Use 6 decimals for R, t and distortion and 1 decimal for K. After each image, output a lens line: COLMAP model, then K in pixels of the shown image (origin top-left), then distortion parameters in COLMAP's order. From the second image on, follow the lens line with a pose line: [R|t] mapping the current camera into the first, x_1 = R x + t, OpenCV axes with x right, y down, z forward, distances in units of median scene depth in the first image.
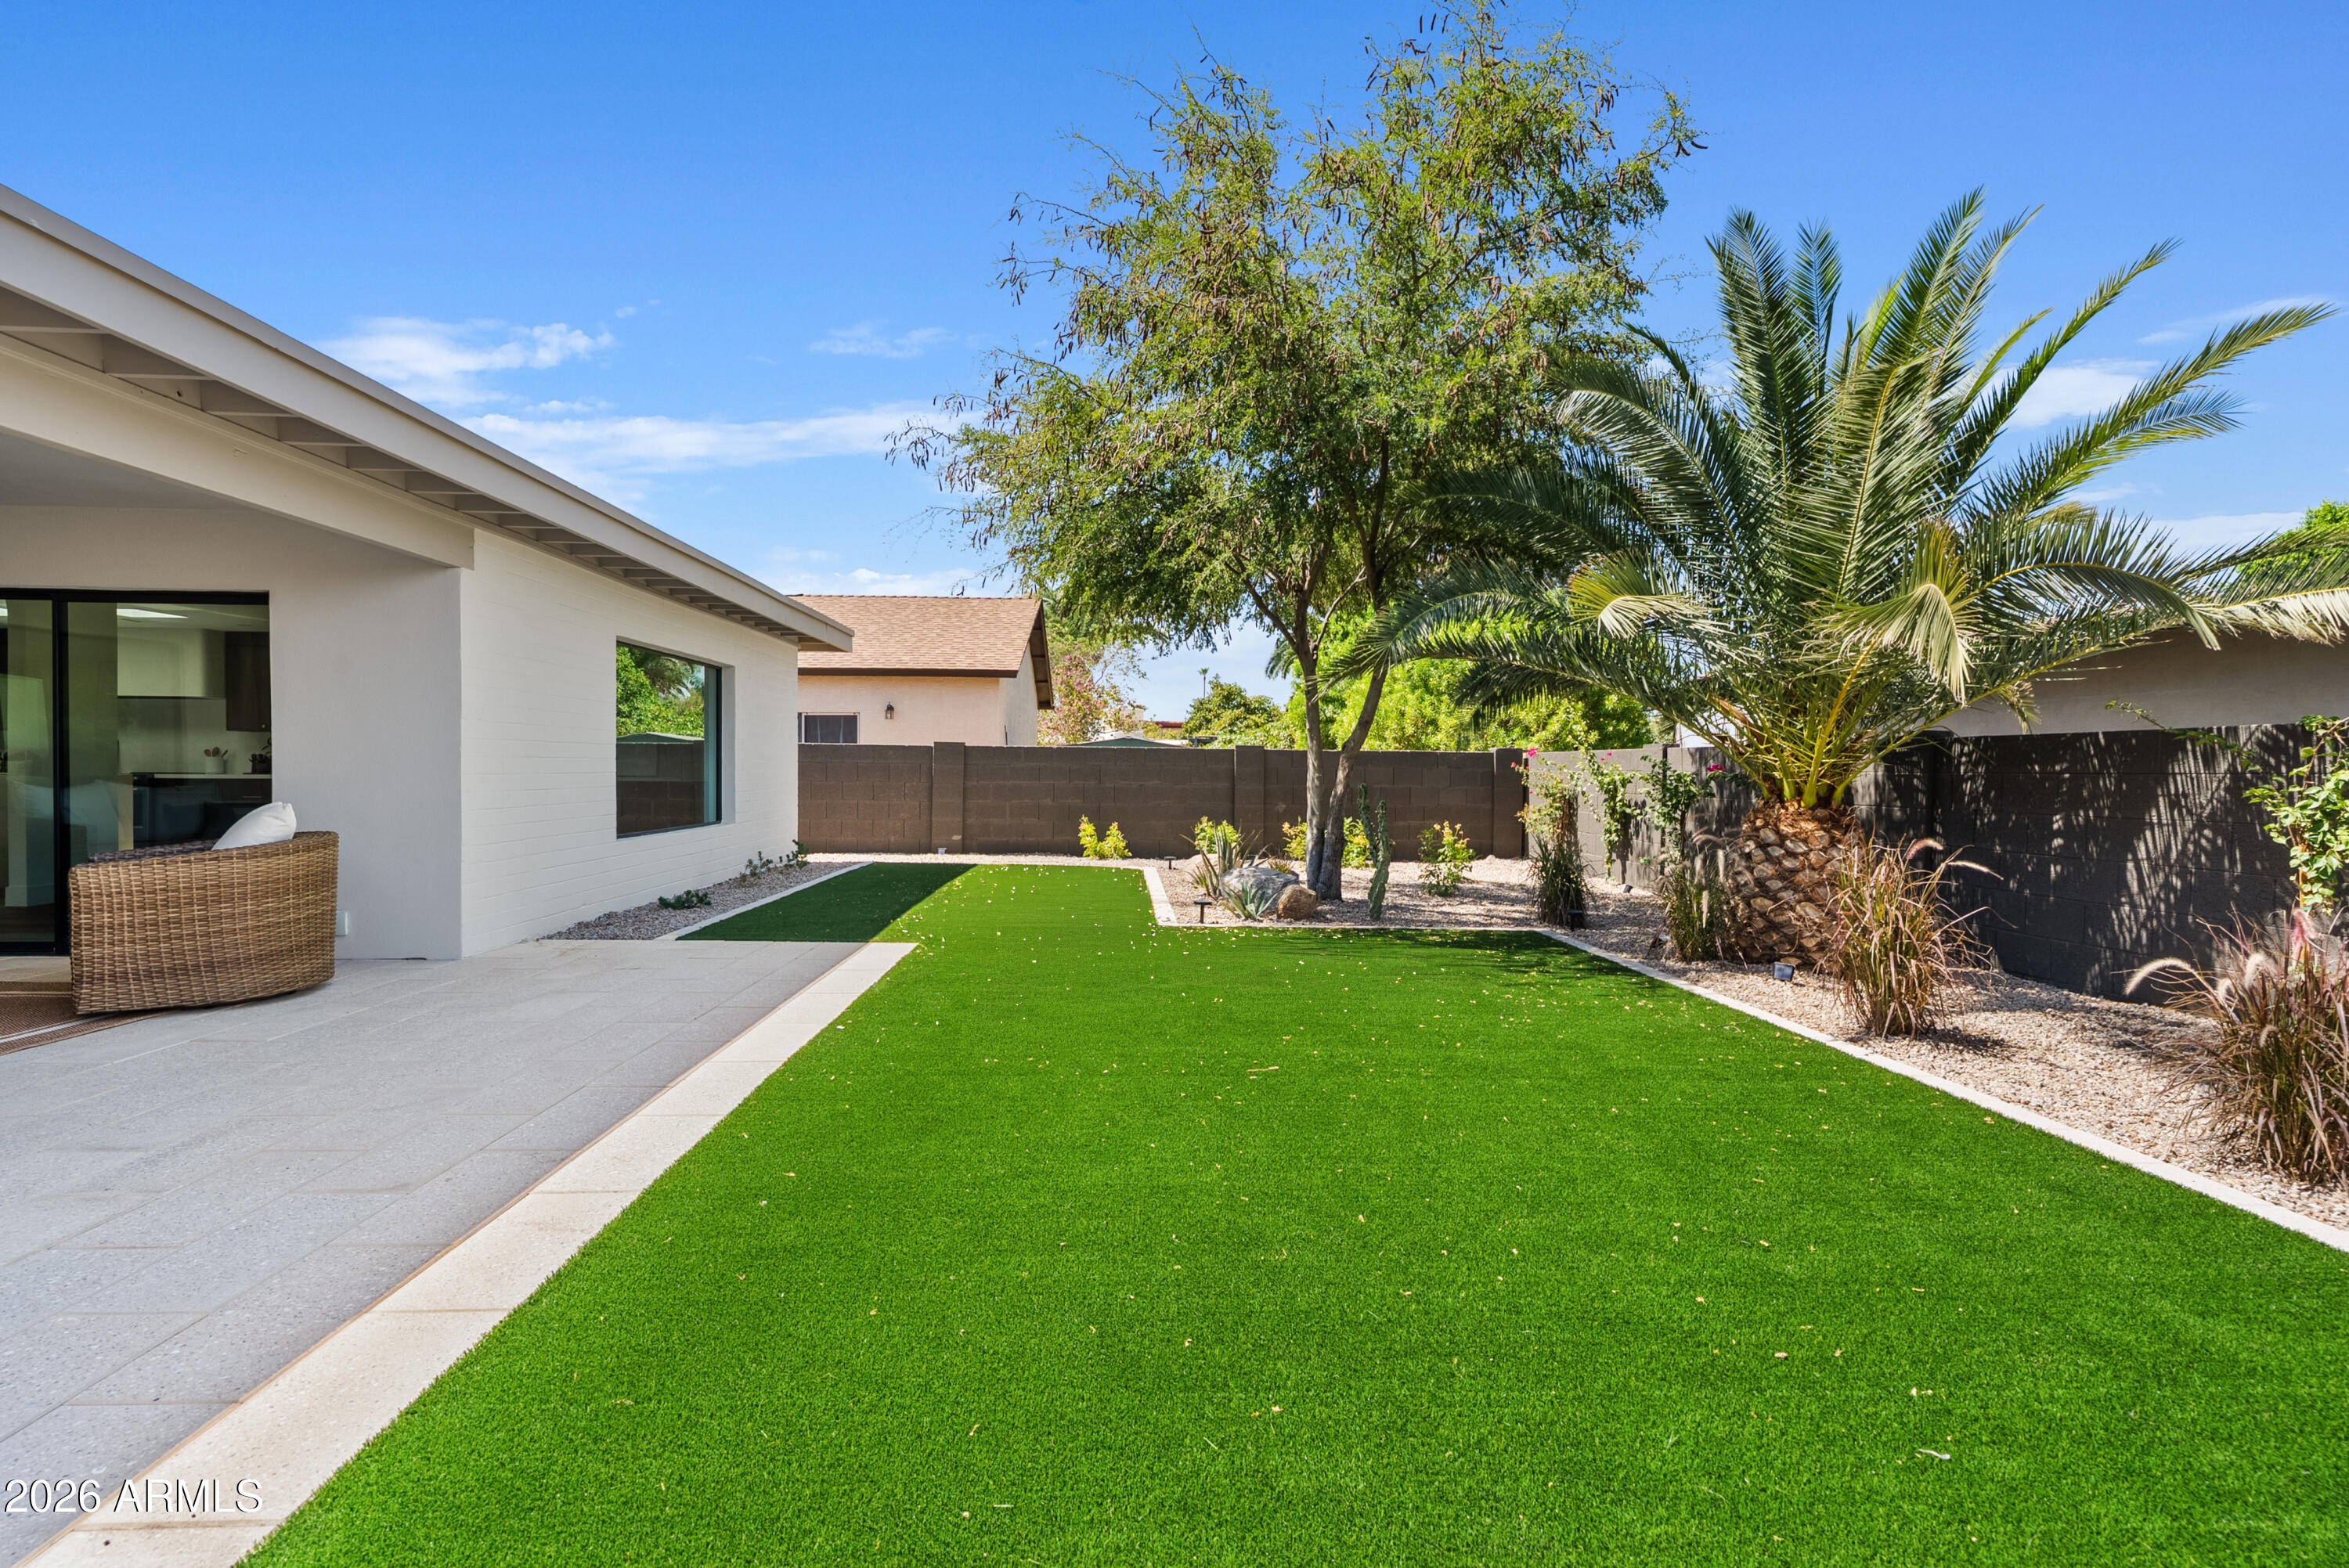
lens RADIAL K [[1090.4, 0, 1215.0], [0, 1090.4, 778.7], [0, 0, 1]] dist [-0.009048, 0.002659]
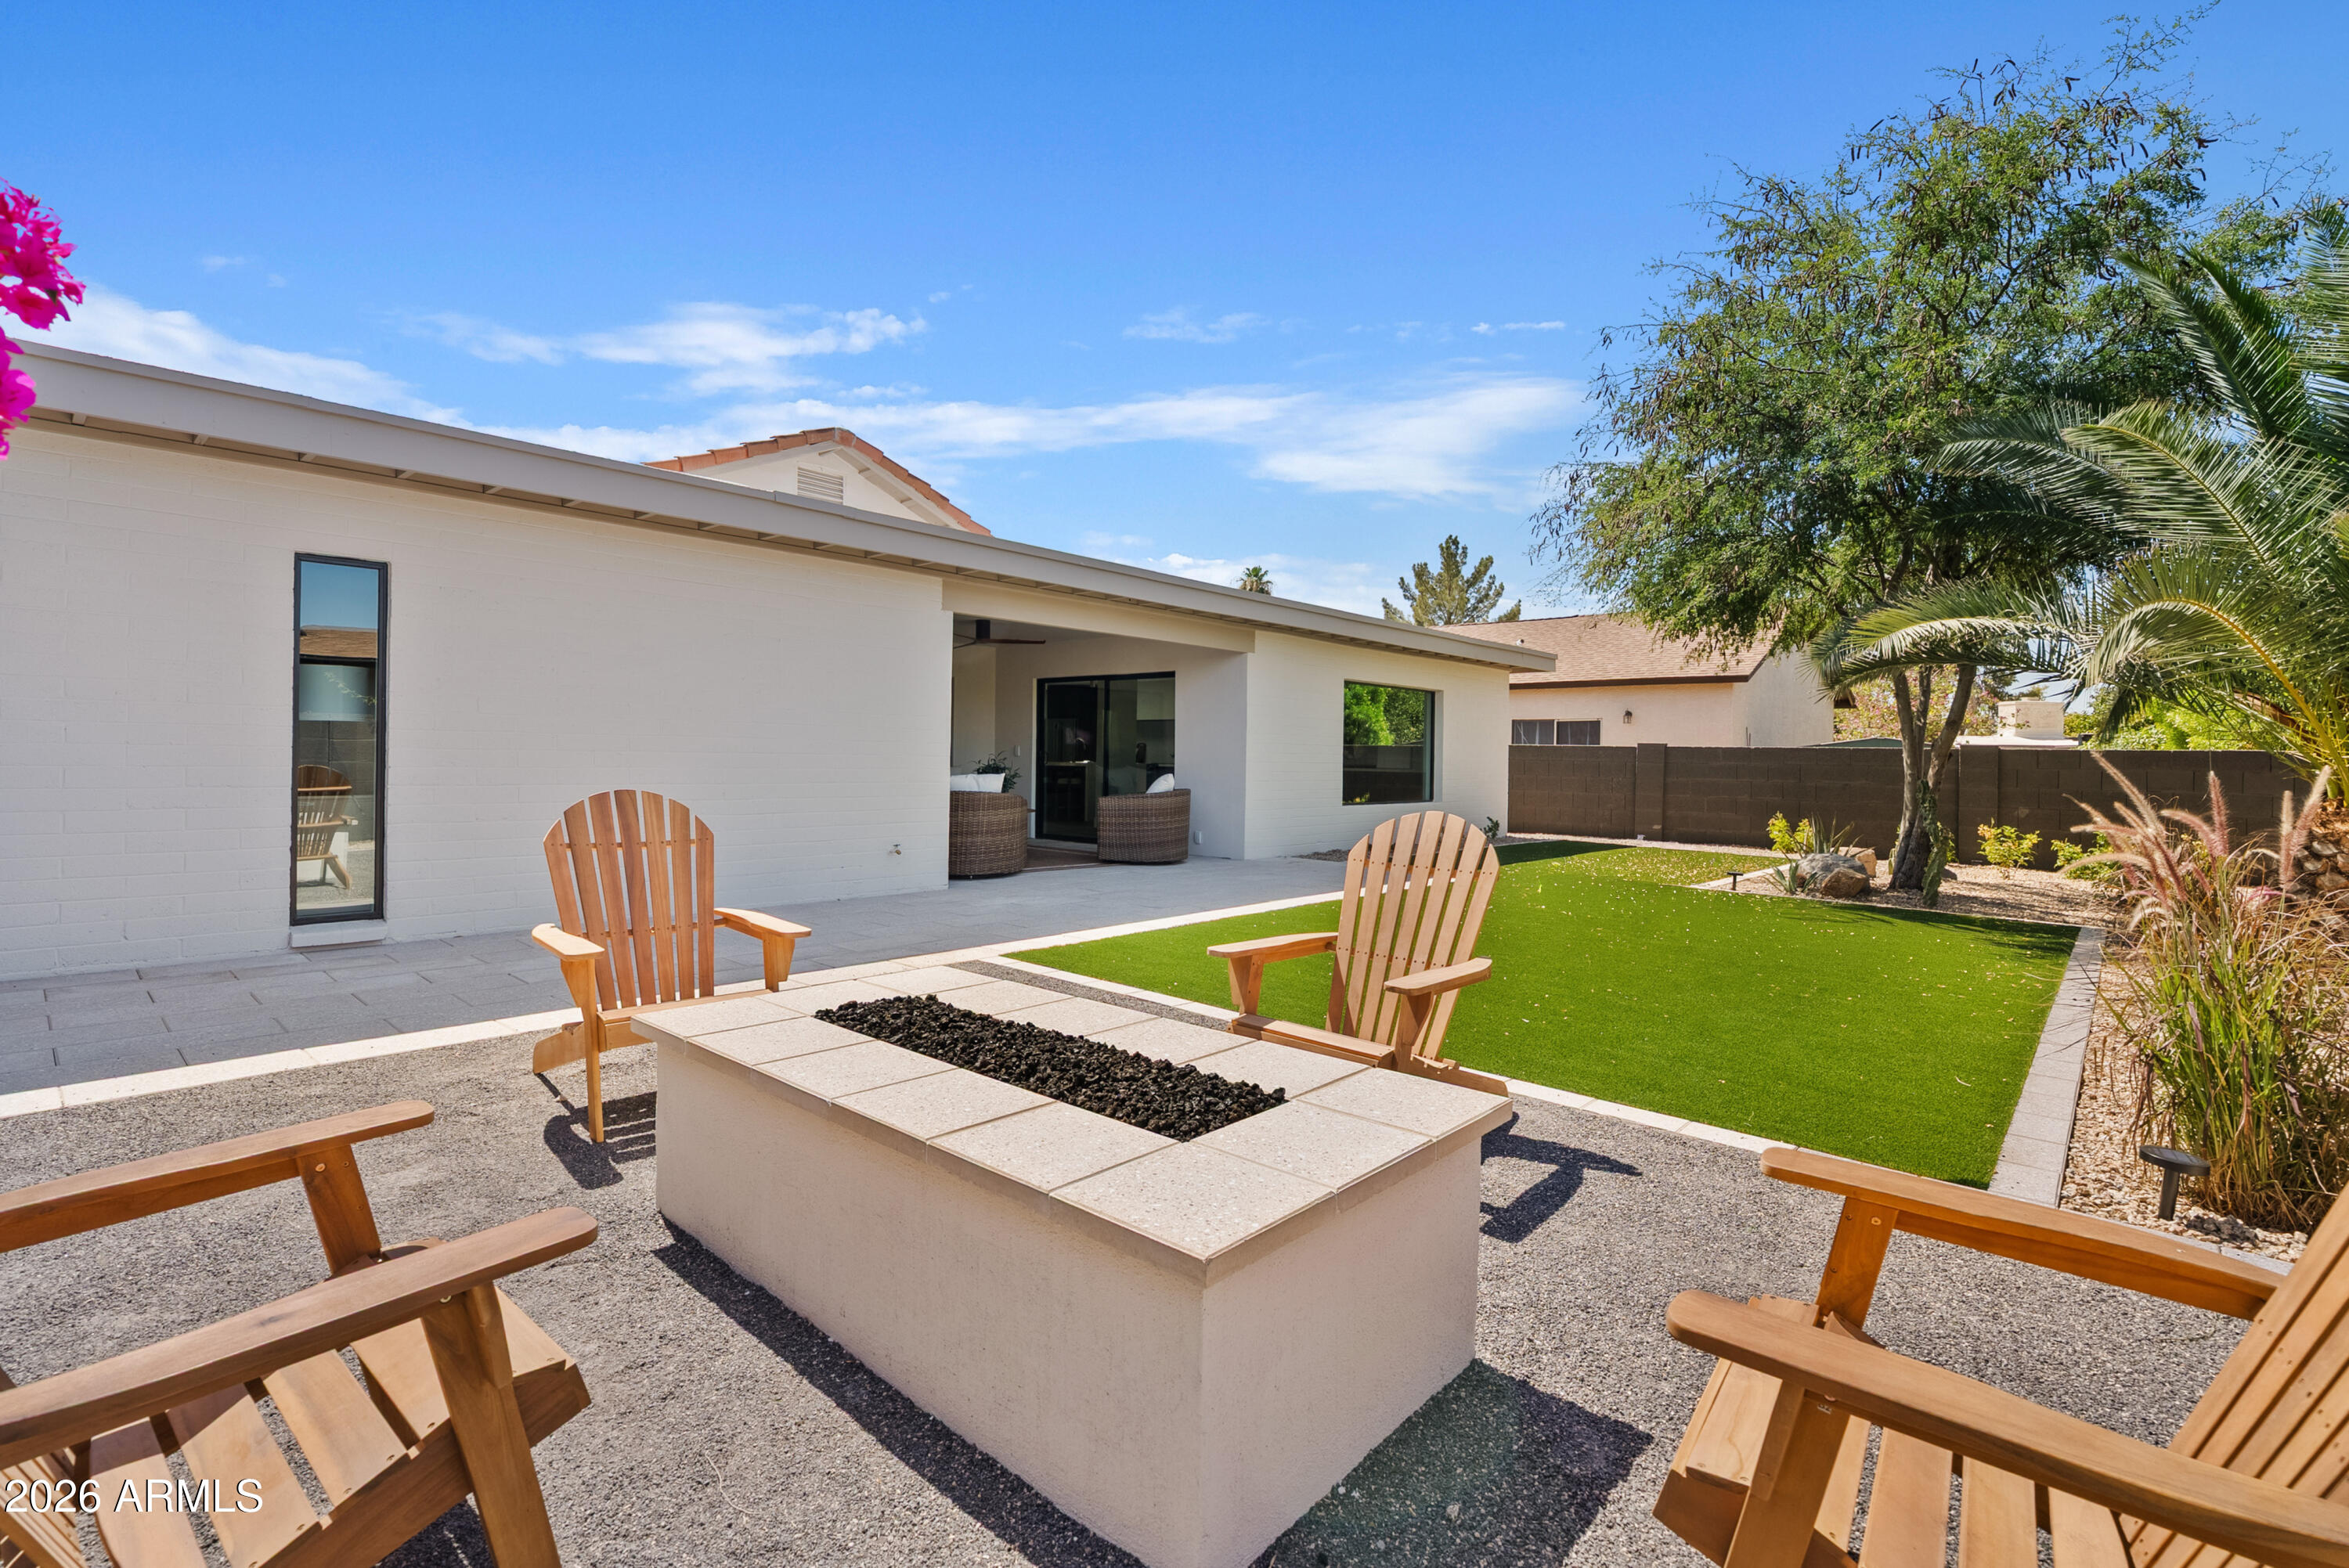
lens RADIAL K [[1090.4, 0, 1176.5], [0, 1090.4, 776.1], [0, 0, 1]] dist [-0.009048, 0.002659]
pose [[0.701579, 0.014944, -0.712435, 0.353366], [-0.018190, 0.999830, 0.003060, 0.010664], [0.712360, 0.010813, 0.701731, -0.257190]]
